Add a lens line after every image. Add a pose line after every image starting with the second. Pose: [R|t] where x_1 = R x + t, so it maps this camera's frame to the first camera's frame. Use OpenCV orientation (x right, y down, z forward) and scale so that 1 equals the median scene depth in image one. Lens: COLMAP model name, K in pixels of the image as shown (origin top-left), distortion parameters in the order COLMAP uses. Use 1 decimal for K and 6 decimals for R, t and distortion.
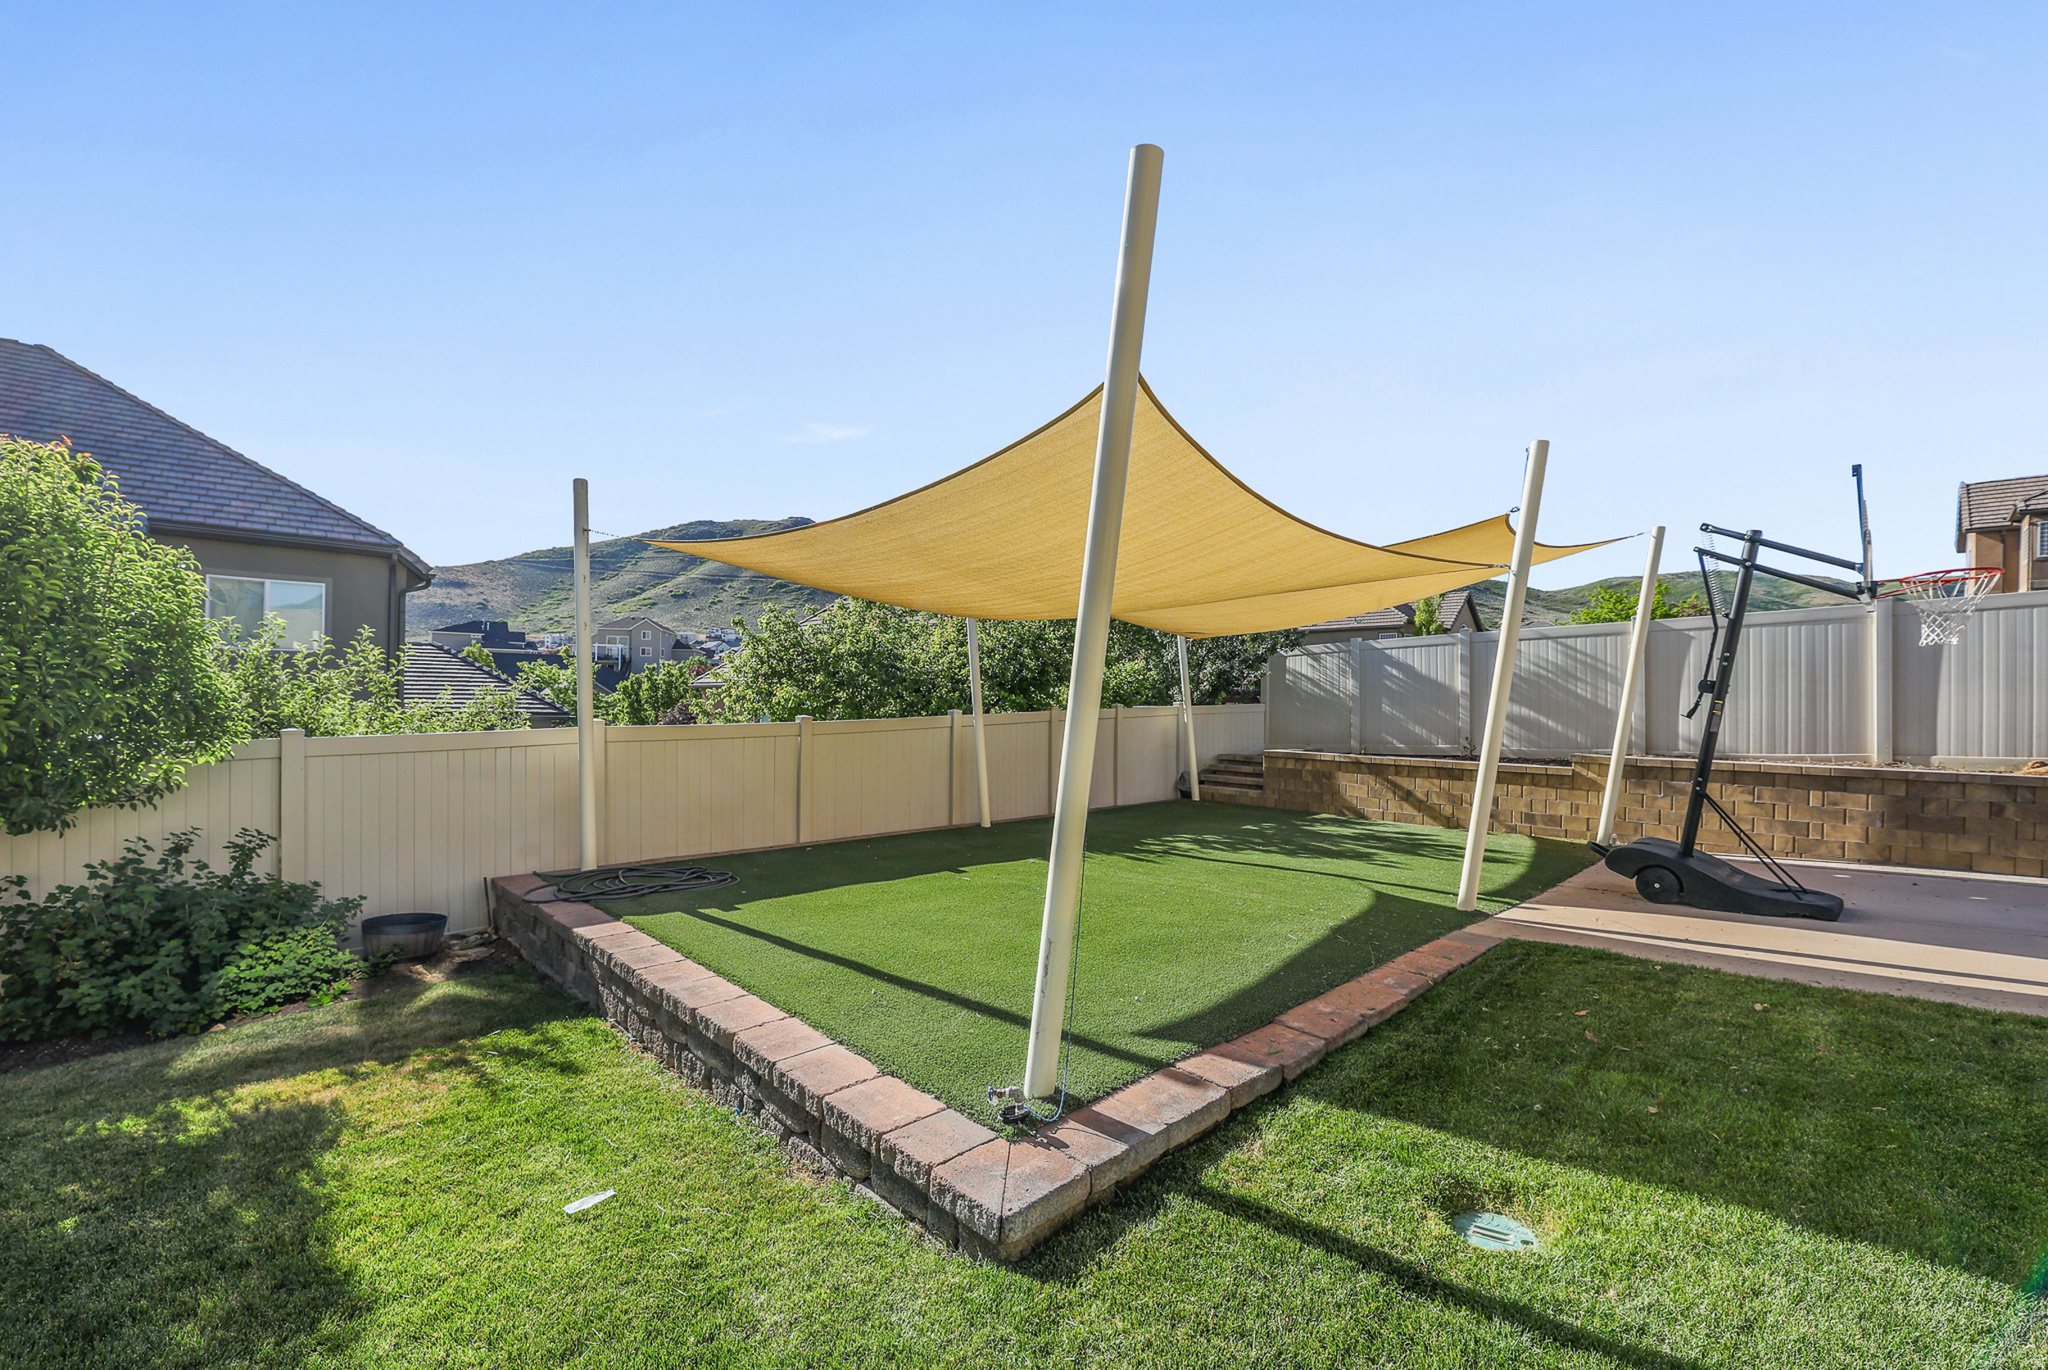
lens RADIAL K [[849.3, 0, 1034.7], [0, 849.3, 695.9], [0, 0, 1]] dist [-0.000993, -0.002874]
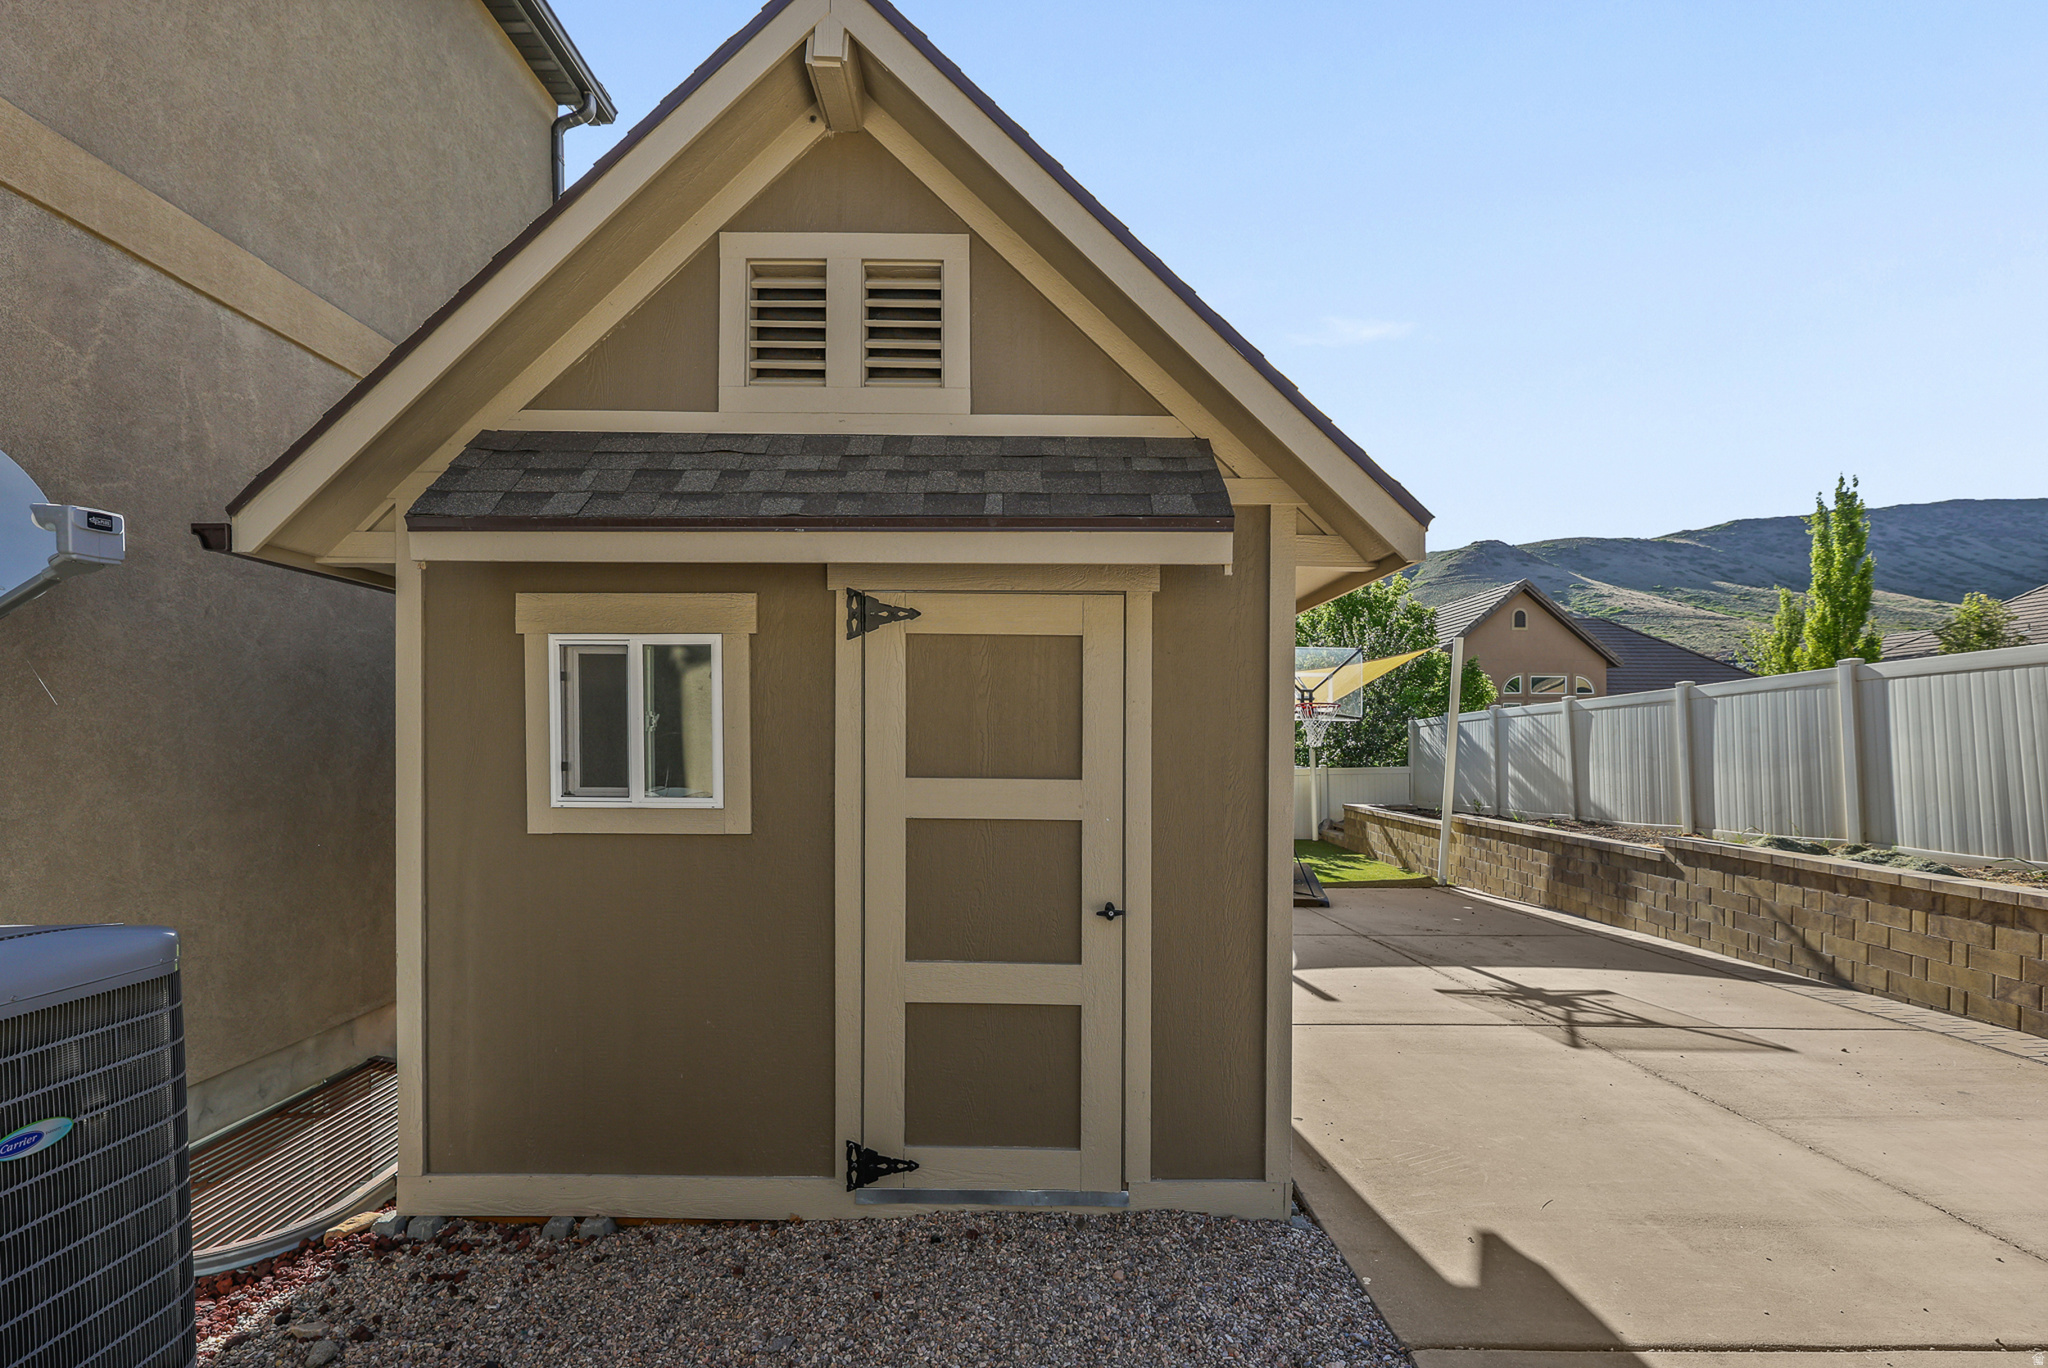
lens RADIAL K [[849.3, 0, 1001.7], [0, 849.3, 759.4], [0, 0, 1]] dist [-0.000993, -0.002874]
pose [[0.706306, 0.003474, -0.707898, 0.959744], [0.013023, 0.999755, 0.017900, -0.038962], [0.707787, -0.021862, 0.706088, -0.327570]]
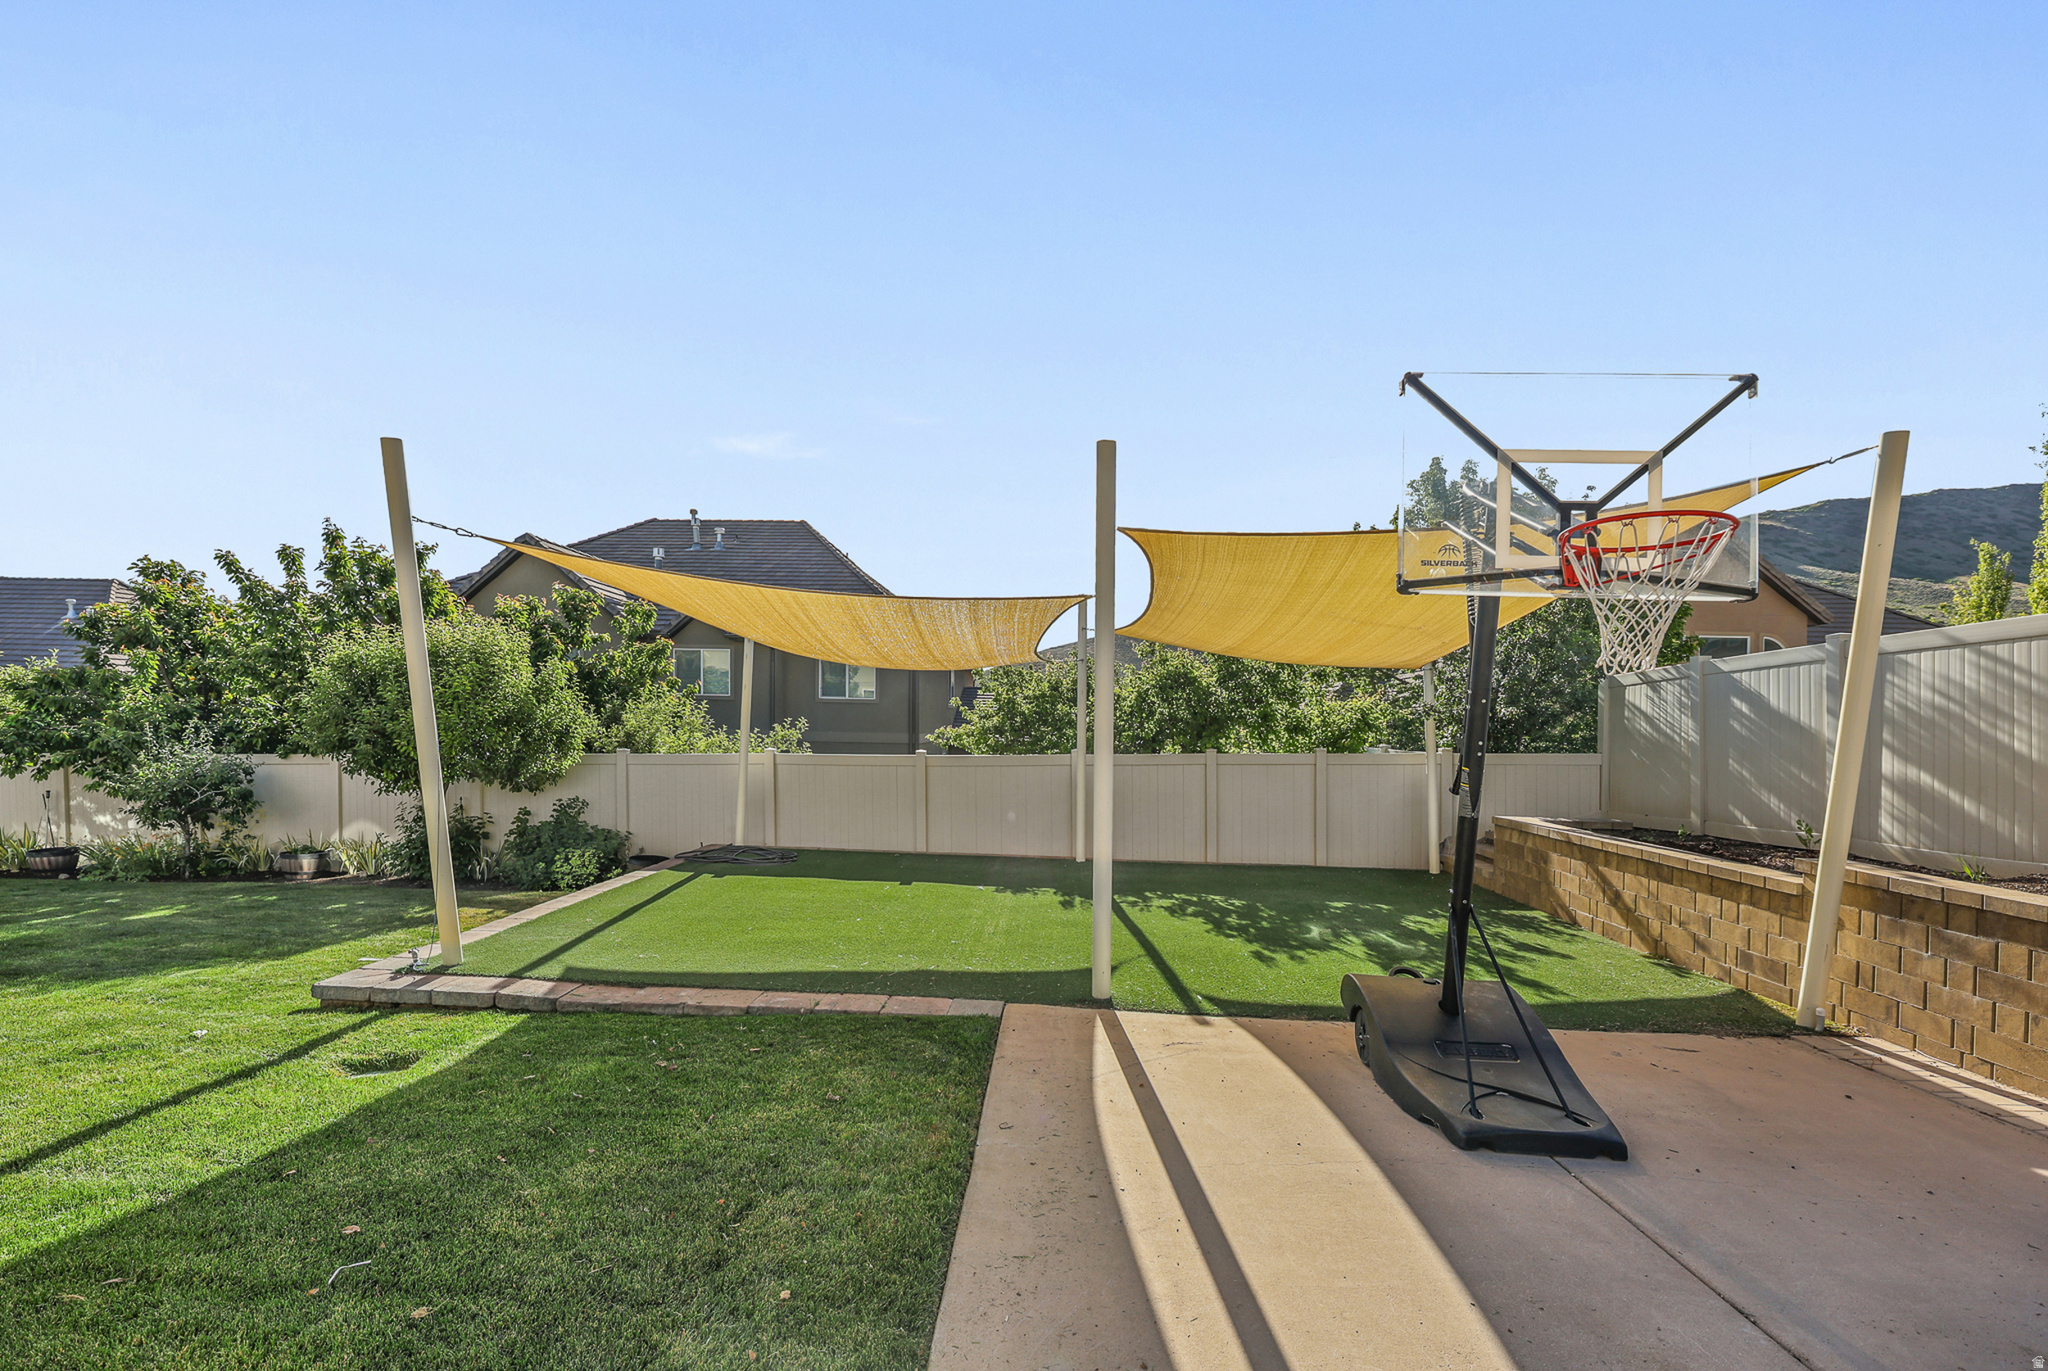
lens RADIAL K [[849.3, 0, 980.2], [0, 849.3, 737.3], [0, 0, 1]] dist [-0.000993, -0.002874]
pose [[0.656545, 0.013118, -0.754173, 0.630439], [-0.004412, 0.999898, 0.013551, -0.015267], [0.754274, -0.005570, 0.656536, 0.196503]]
